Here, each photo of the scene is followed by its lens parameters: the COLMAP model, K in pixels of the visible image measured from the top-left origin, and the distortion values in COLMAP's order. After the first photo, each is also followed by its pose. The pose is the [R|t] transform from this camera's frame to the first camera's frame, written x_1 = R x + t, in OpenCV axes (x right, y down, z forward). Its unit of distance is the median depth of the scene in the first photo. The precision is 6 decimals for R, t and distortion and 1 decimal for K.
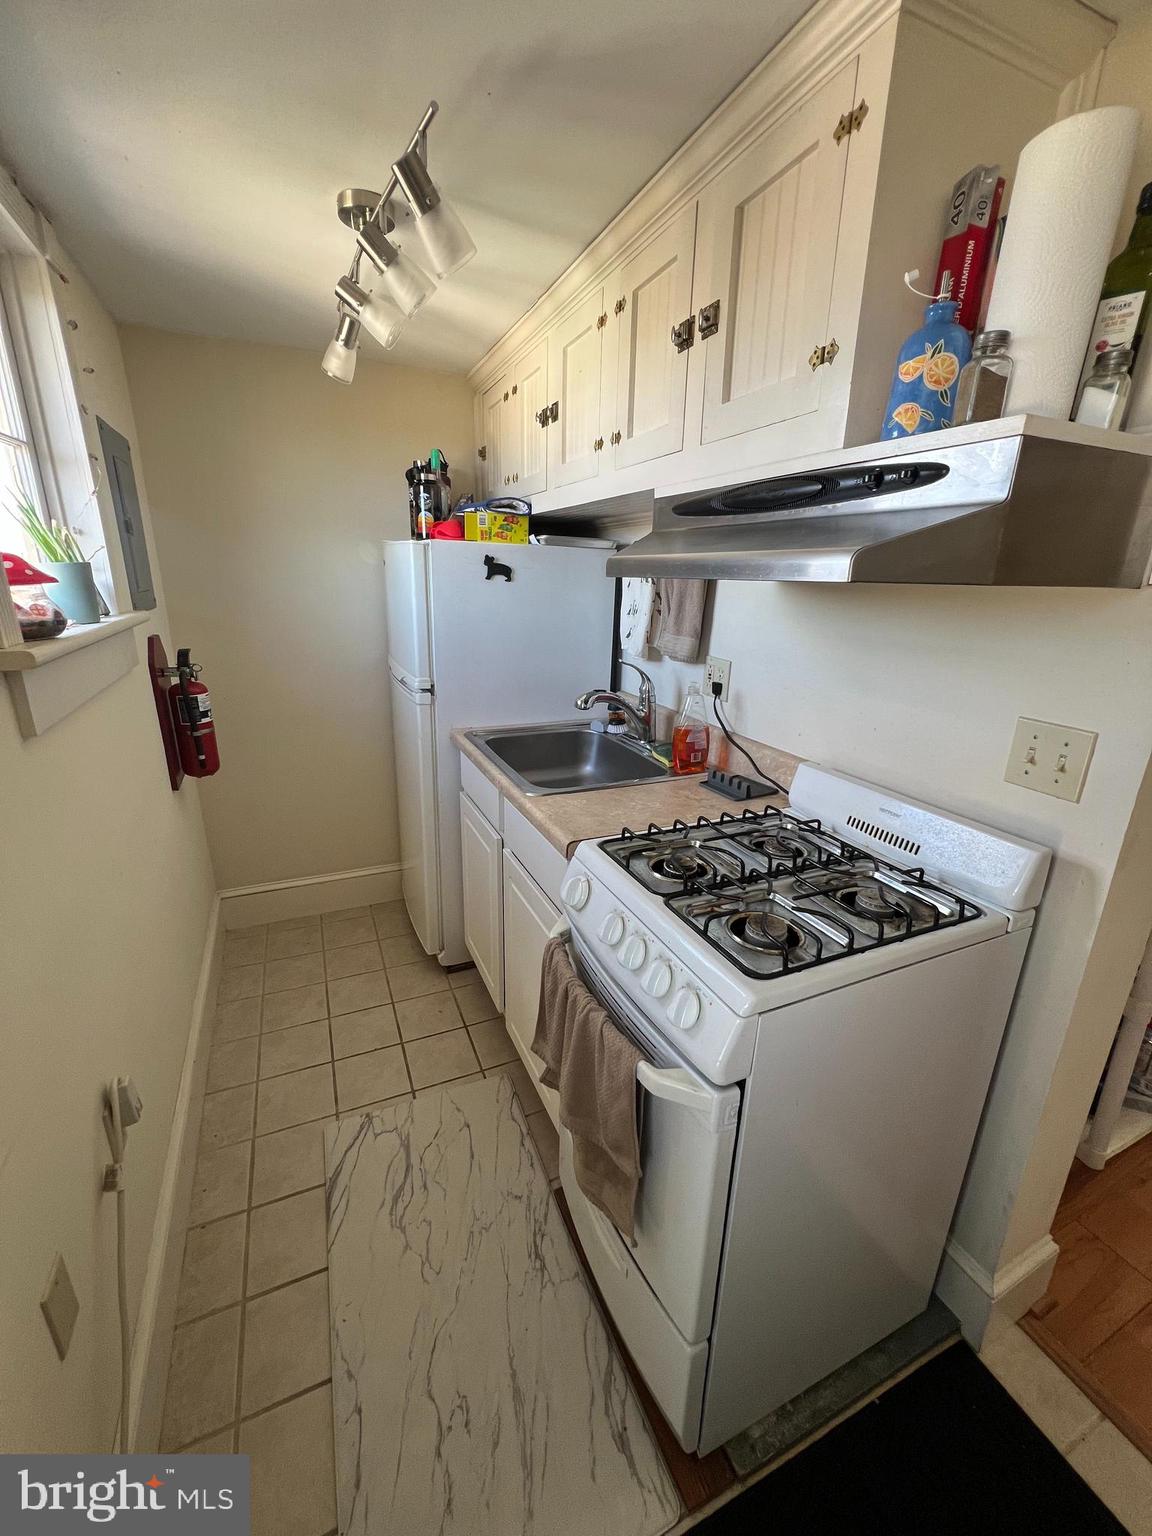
lens RADIAL K [[610.9, 0, 576.0], [0, 610.9, 768.0], [0, 0, 1]] dist [0.001551, 0.000316]
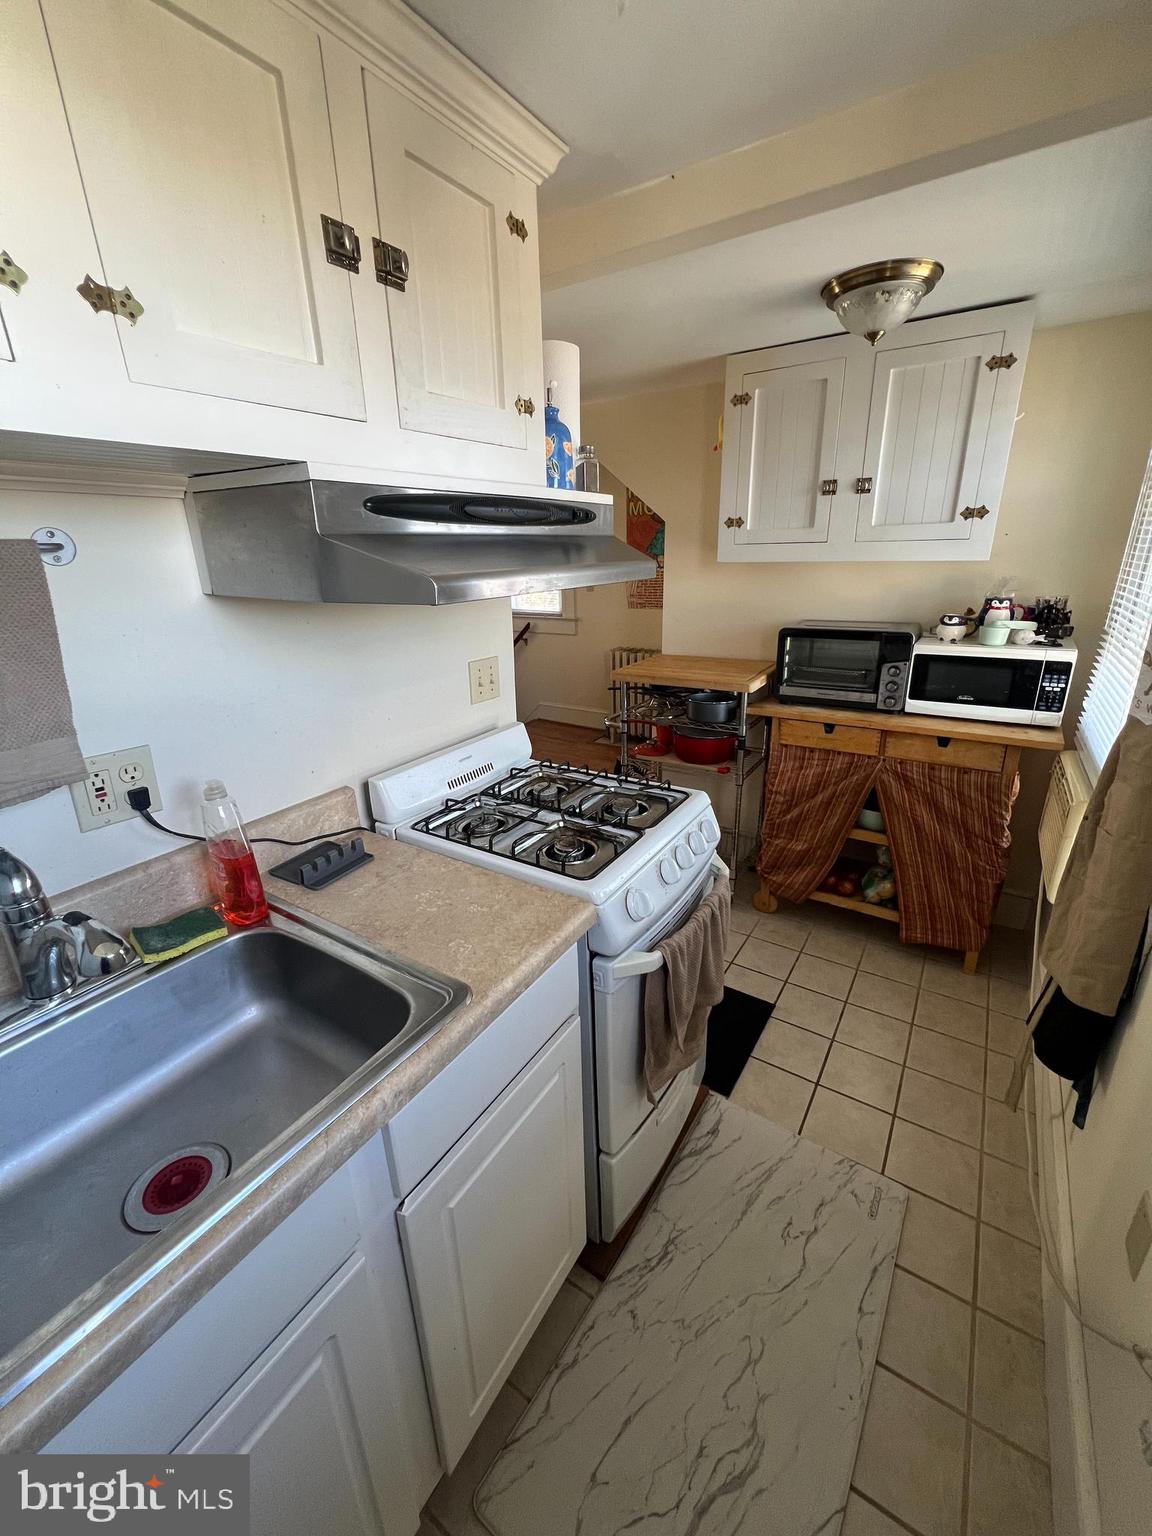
lens RADIAL K [[614.0, 0, 575.2], [0, 614.0, 761.8], [0, 0, 1]] dist [-0.006763, 0.000293]
pose [[-0.524666, -0.291338, 0.799905, -0.650577], [0.267450, 0.835635, 0.479775, -0.483649], [-0.808206, 0.465656, -0.360511, 1.287540]]
